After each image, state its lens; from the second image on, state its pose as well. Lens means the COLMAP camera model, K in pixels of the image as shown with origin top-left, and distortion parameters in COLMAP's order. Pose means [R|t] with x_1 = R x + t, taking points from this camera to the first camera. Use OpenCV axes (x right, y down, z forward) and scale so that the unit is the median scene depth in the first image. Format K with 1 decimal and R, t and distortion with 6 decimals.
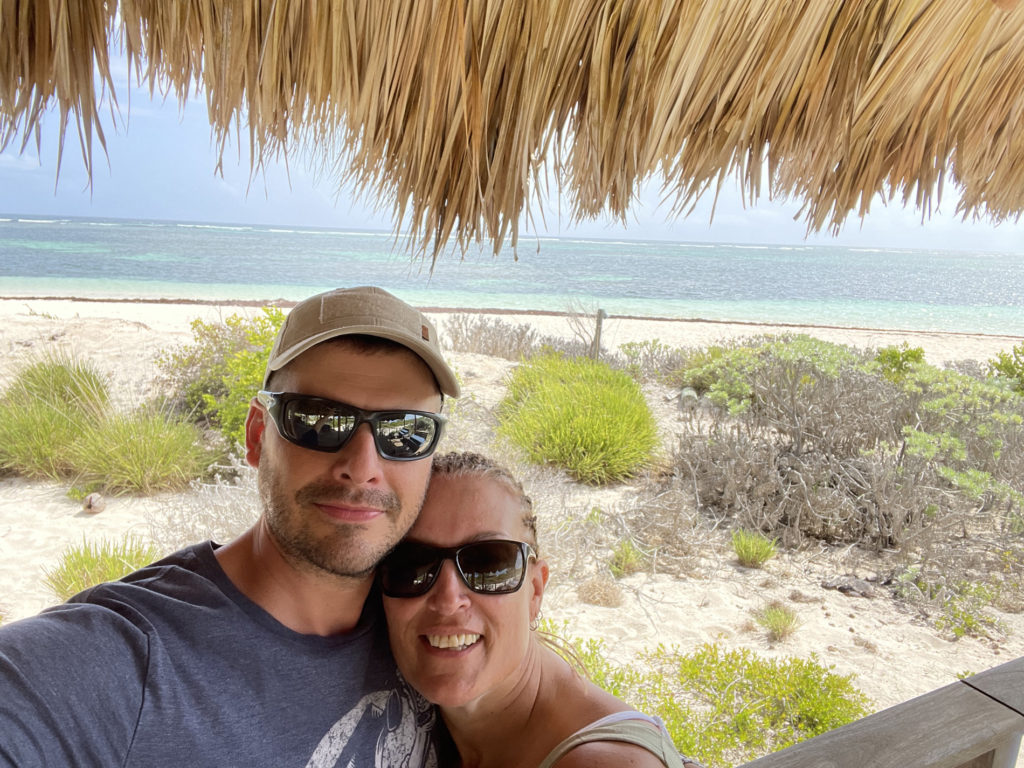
lens RADIAL K [[671.4, 0, 512.0], [0, 671.4, 384.0], [0, 0, 1]] dist [0.052569, -0.061951]
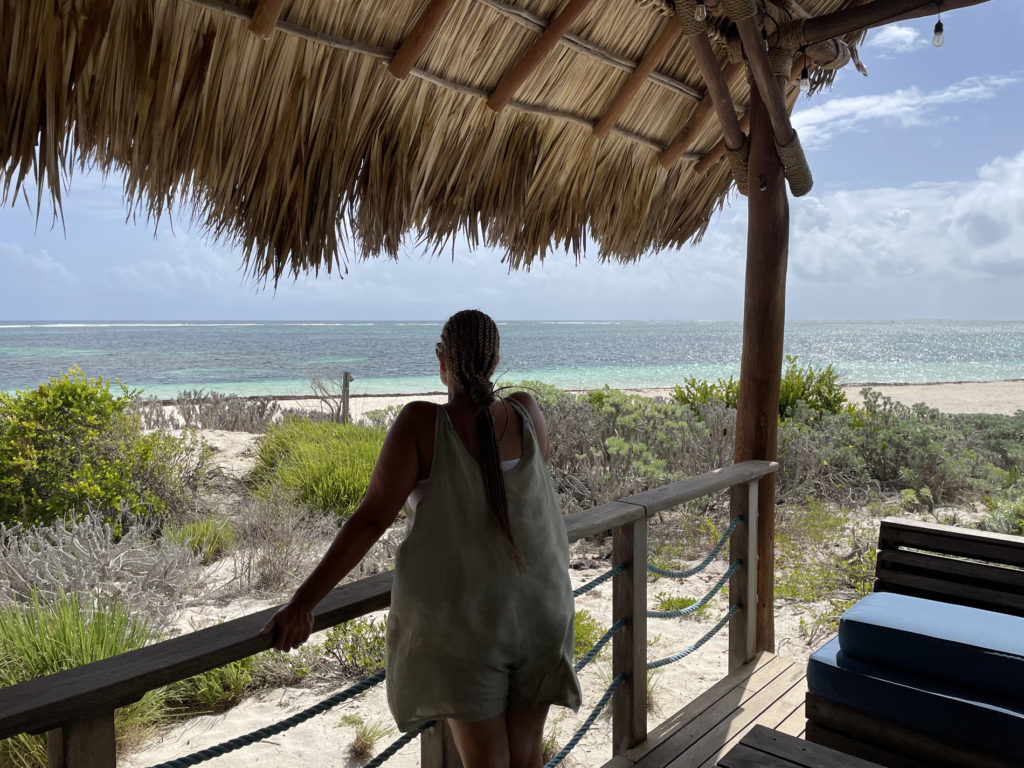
lens RADIAL K [[769.9, 0, 512.0], [0, 769.9, 384.0], [0, 0, 1]] dist [0.045504, -0.001699]
pose [[0.927876, -0.063960, 0.367363, -0.217680], [0.114114, 0.986619, -0.116449, 0.235799], [-0.354999, 0.149972, 0.922759, -0.572458]]
